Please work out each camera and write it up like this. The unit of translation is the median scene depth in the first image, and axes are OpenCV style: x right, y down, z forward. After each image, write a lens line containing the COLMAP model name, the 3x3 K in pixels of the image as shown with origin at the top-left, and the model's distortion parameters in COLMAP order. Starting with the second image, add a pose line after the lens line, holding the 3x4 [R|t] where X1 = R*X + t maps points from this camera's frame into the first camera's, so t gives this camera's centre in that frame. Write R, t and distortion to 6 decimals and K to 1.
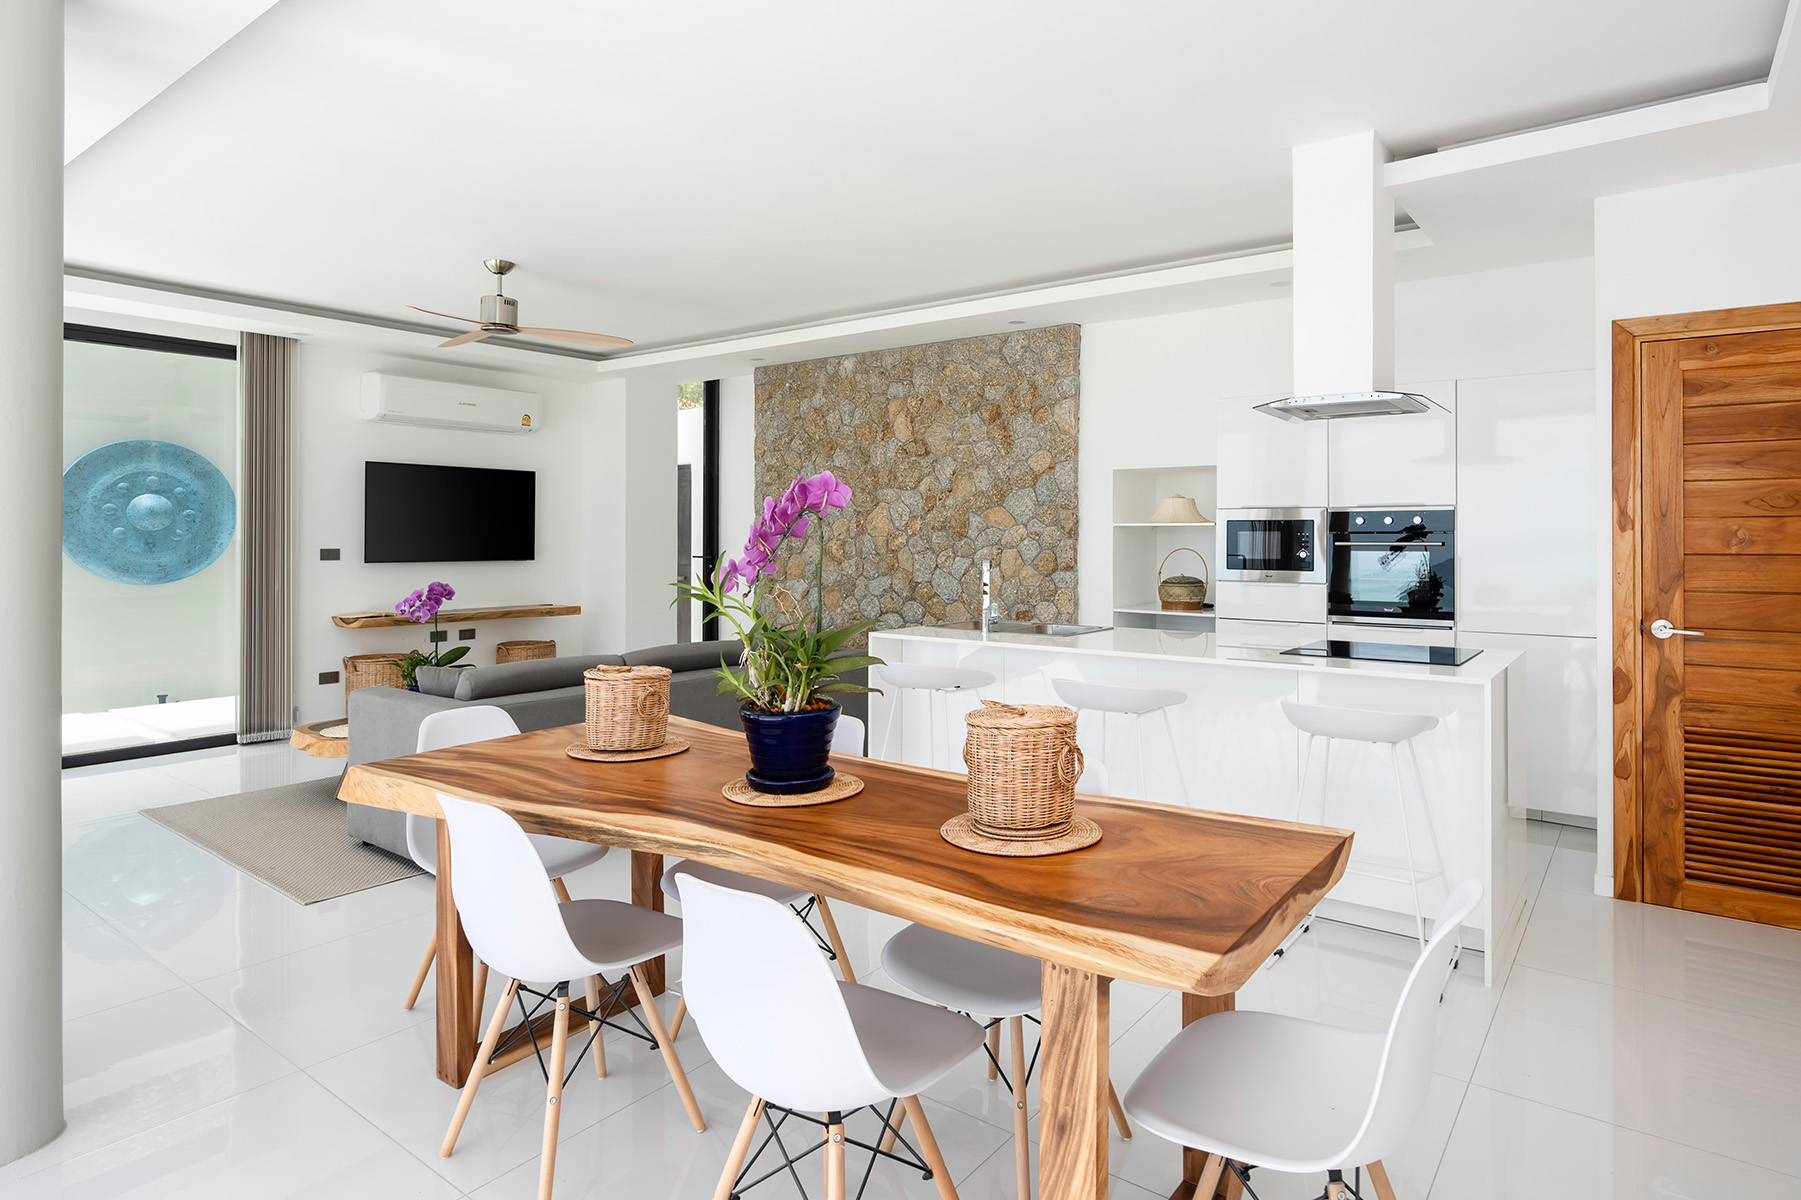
lens RADIAL K [[978.1, 0, 974.2], [0, 978.1, 527.0], [0, 0, 1]] dist [-0.009702, -0.001767]
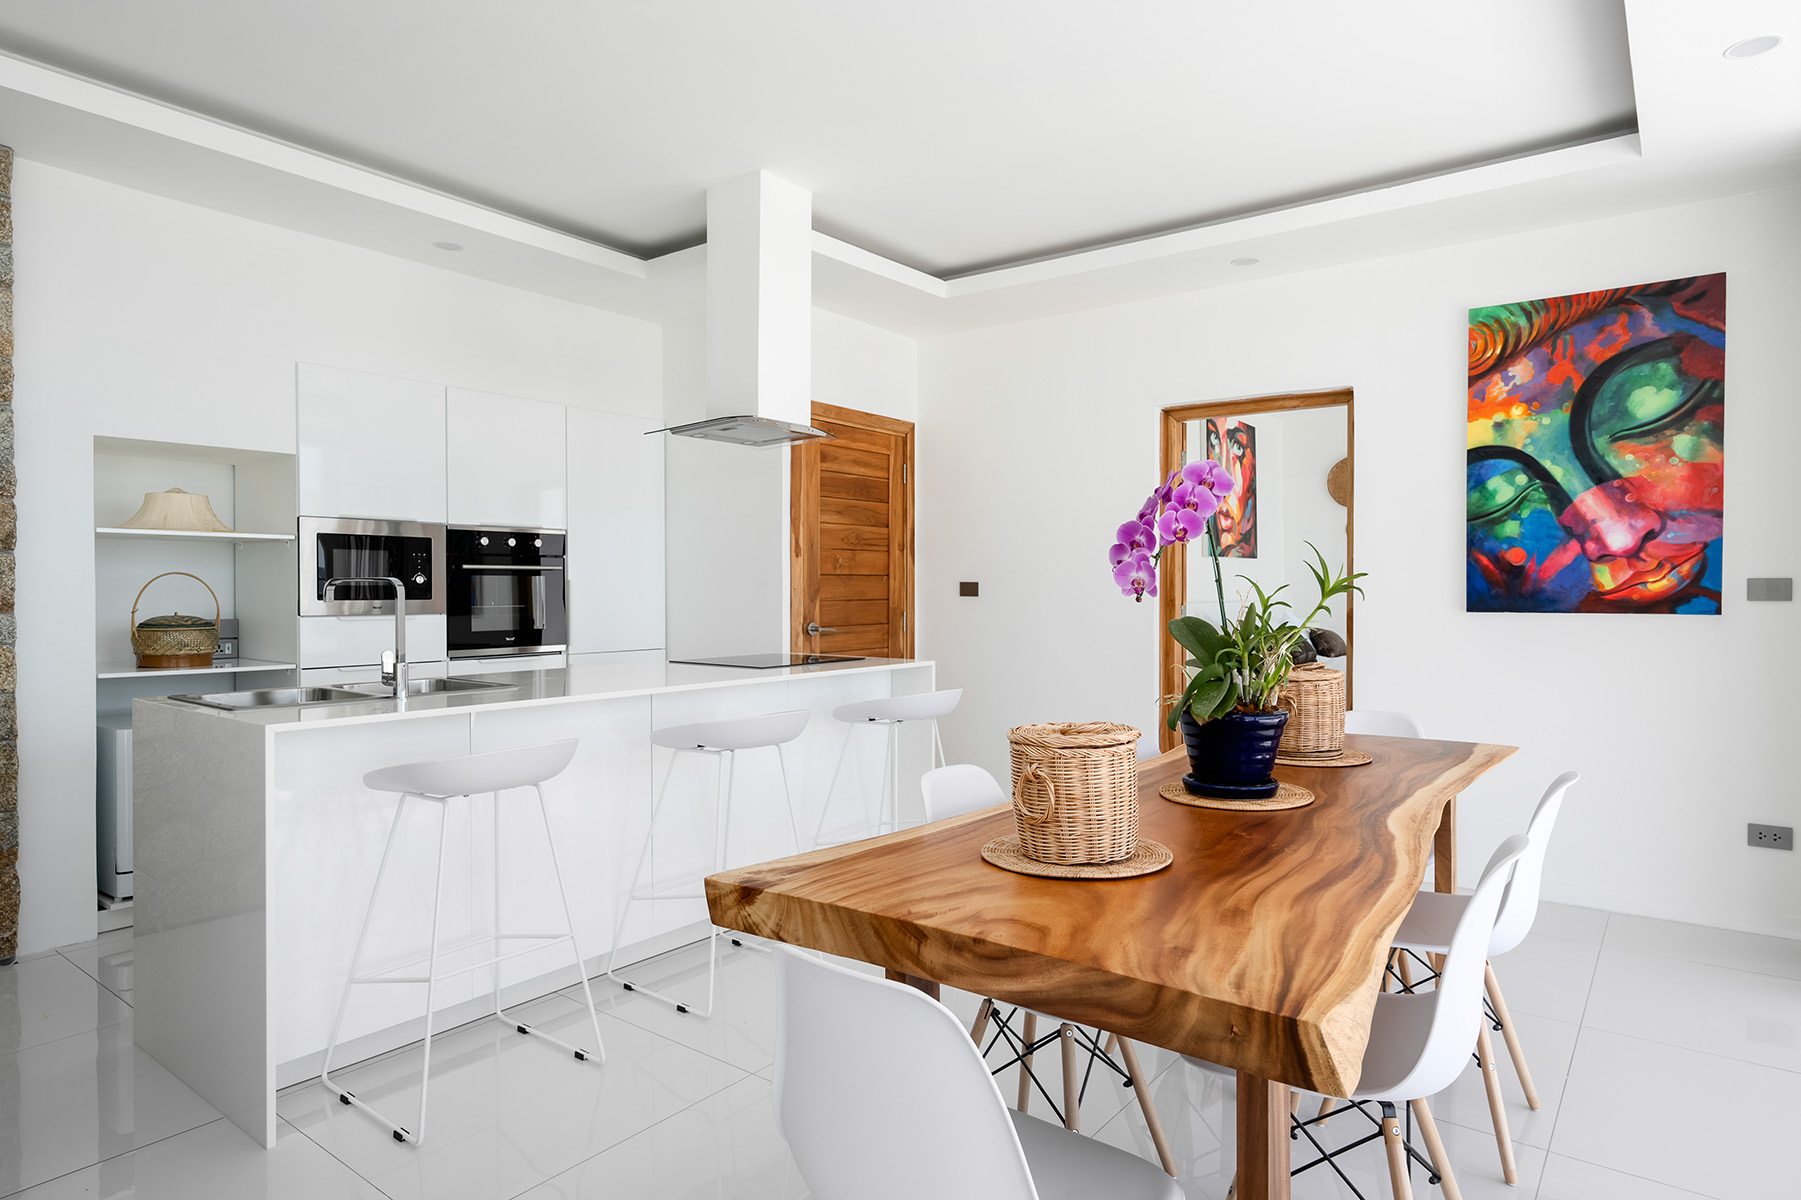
lens RADIAL K [[1023.2, 0, 902.7], [0, 1023.2, 599.0], [0, 0, 1]] dist [-0.013404, 0.000598]
pose [[0.048088, -0.012246, 0.998768, -0.516141], [-0.010584, 0.999862, 0.012769, 0.029962], [-0.998787, -0.011185, 0.047952, 0.564673]]
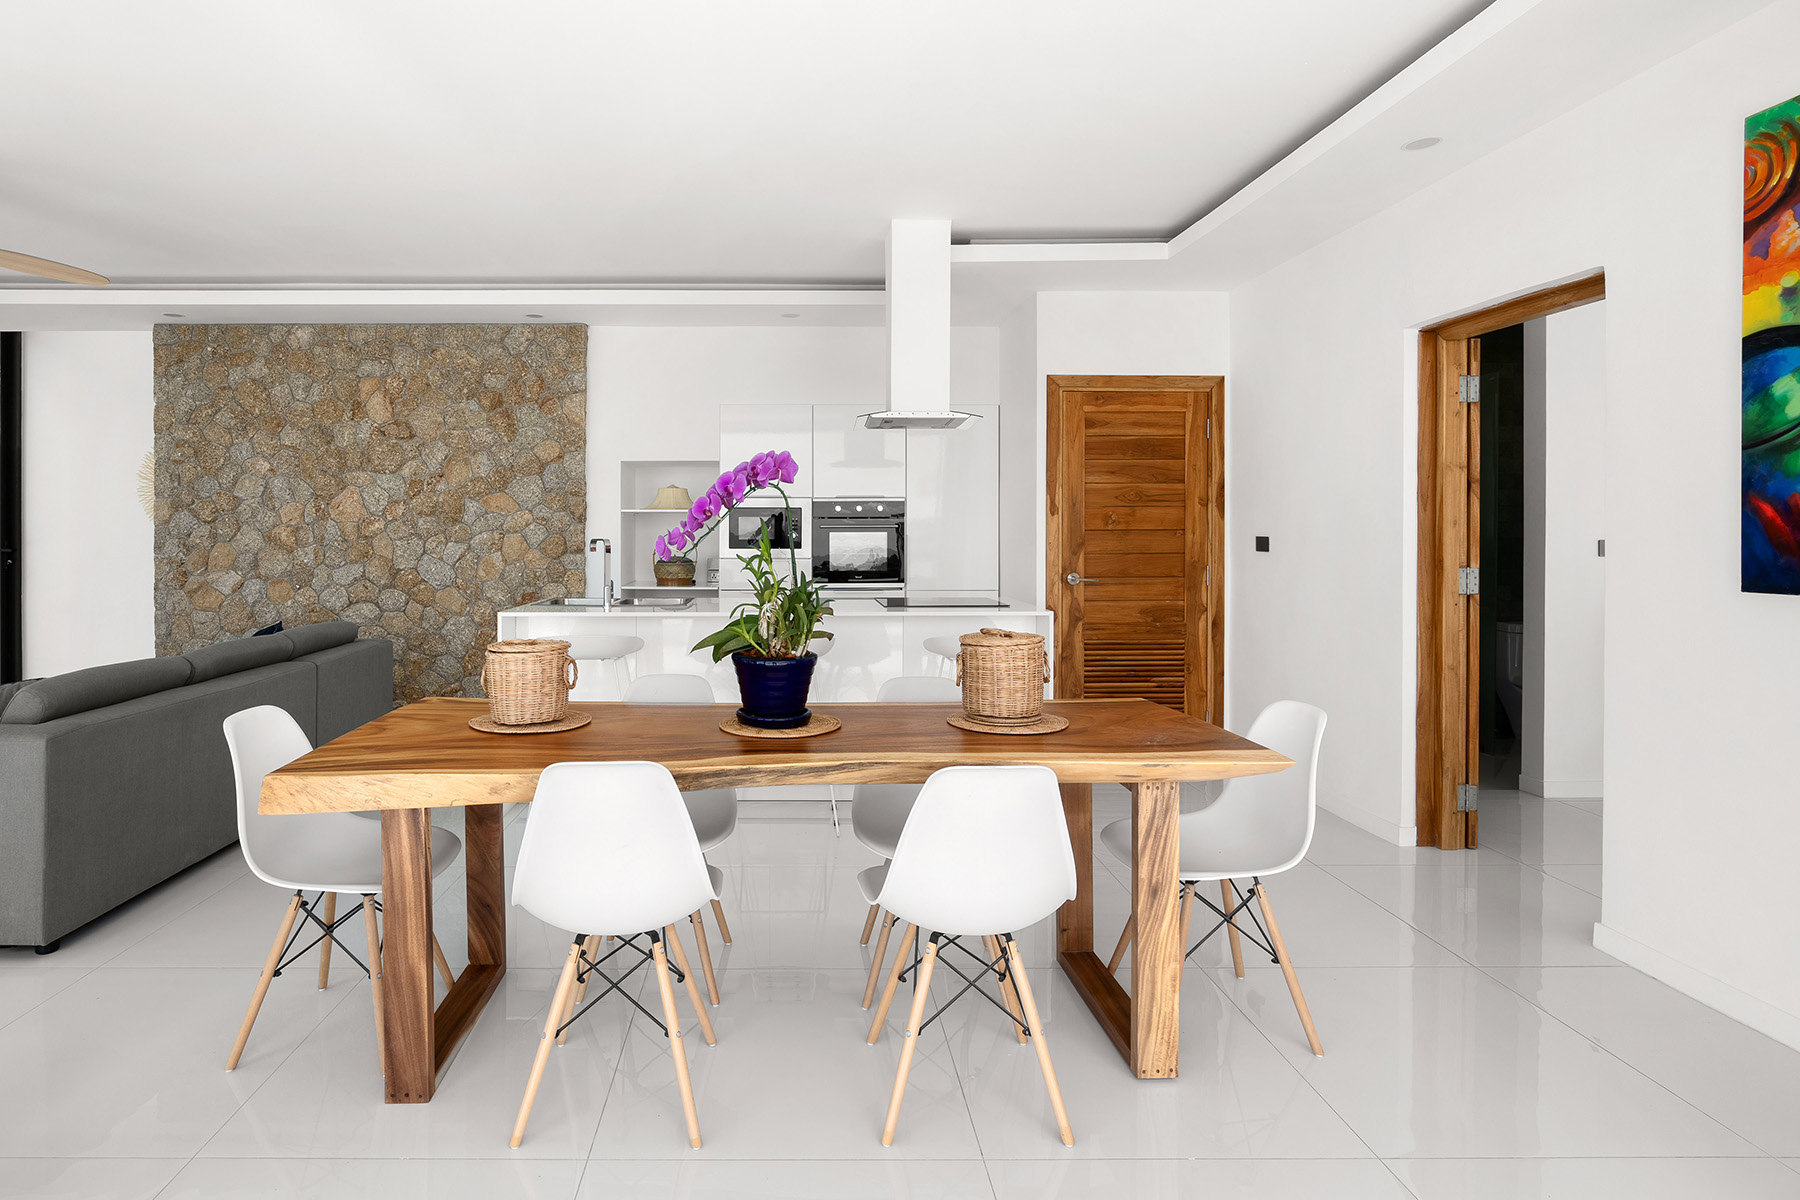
lens RADIAL K [[911.0, 0, 798.7], [0, 911.0, 535.3], [0, 0, 1]] dist [-0.013760, 0.000463]
pose [[0.819559, -0.004829, 0.572975, -0.336050], [-0.003640, 0.999900, 0.013634, 0.012482], [-0.572983, -0.013260, 0.819460, 0.047044]]
